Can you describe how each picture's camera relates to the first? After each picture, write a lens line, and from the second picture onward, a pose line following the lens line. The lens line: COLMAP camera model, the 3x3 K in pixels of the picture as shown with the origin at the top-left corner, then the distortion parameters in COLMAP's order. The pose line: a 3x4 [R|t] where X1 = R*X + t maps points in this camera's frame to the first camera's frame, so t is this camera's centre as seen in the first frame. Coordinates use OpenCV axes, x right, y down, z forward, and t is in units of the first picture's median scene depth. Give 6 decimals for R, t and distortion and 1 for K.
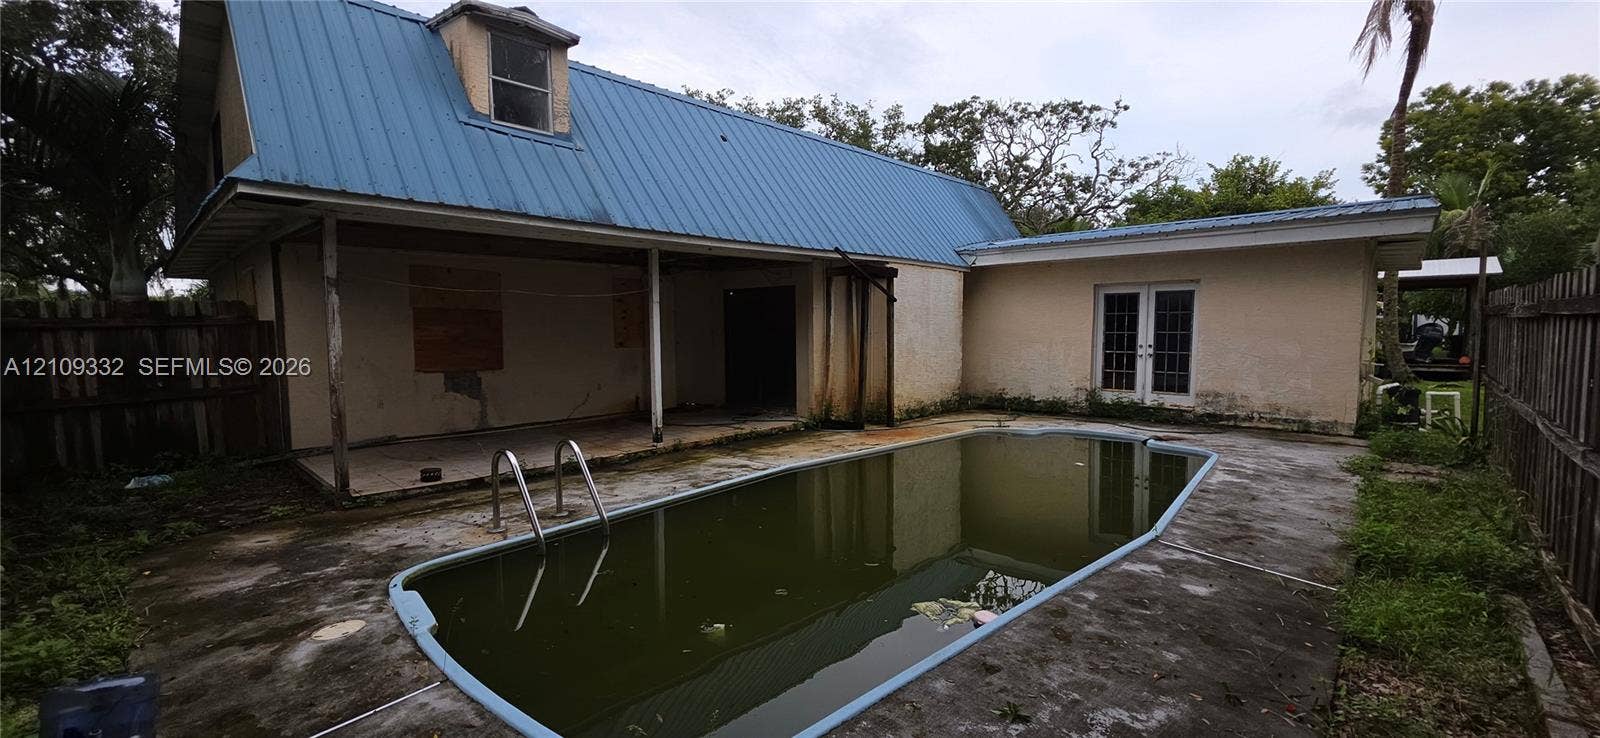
lens RADIAL K [[644.8, 0, 800.0], [0, 644.8, 369.0], [0, 0, 1]] dist [-0.000545, -0.000154]
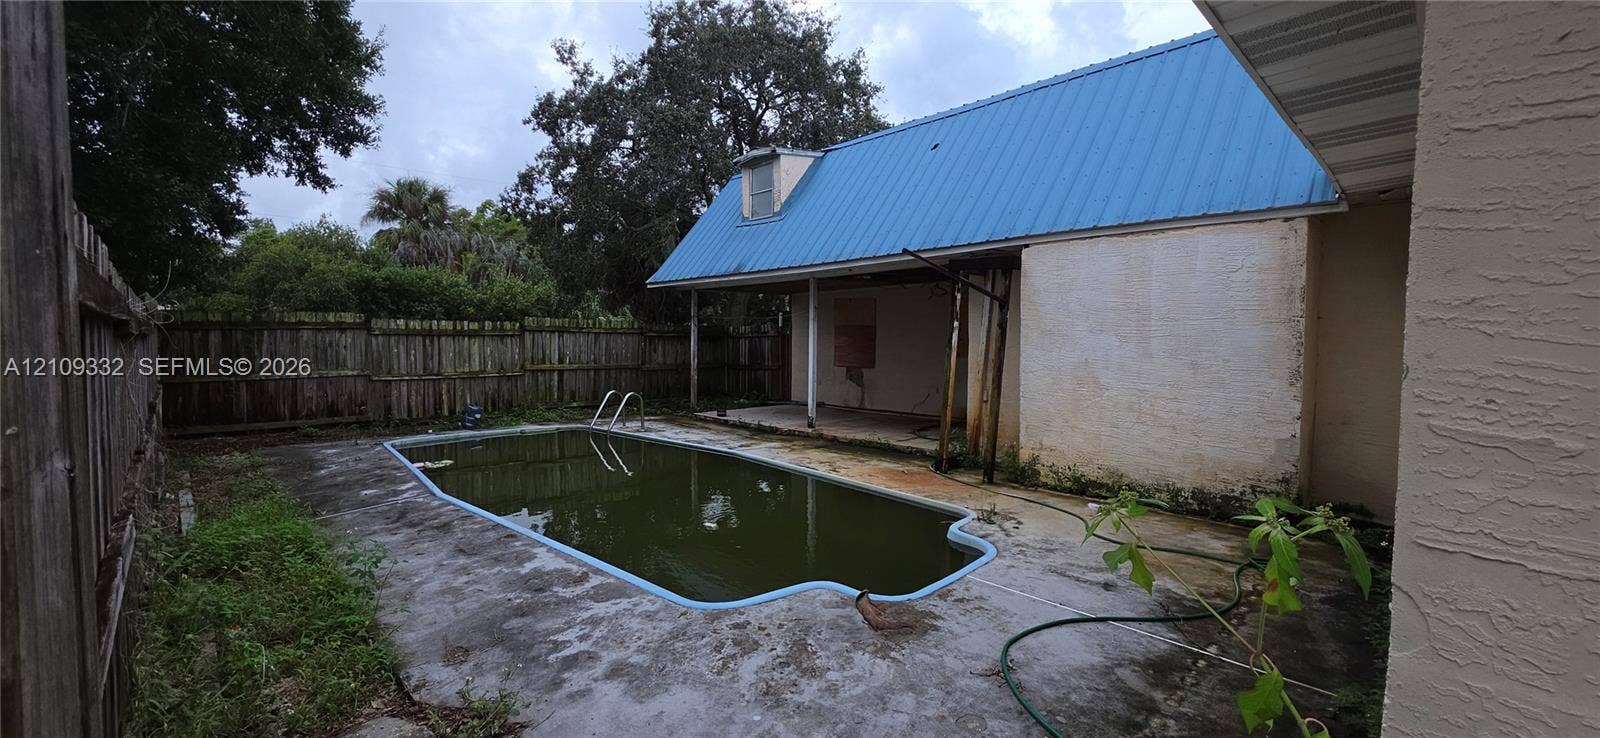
lens RADIAL K [[644.8, 0, 800.0], [0, 644.8, 369.0], [0, 0, 1]] dist [-0.000545, -0.000154]
pose [[-0.044201, 0.054474, -0.997536, 0.812555], [-0.069231, 0.995945, 0.057455, -0.058434], [0.996621, 0.071600, -0.040251, 0.786714]]
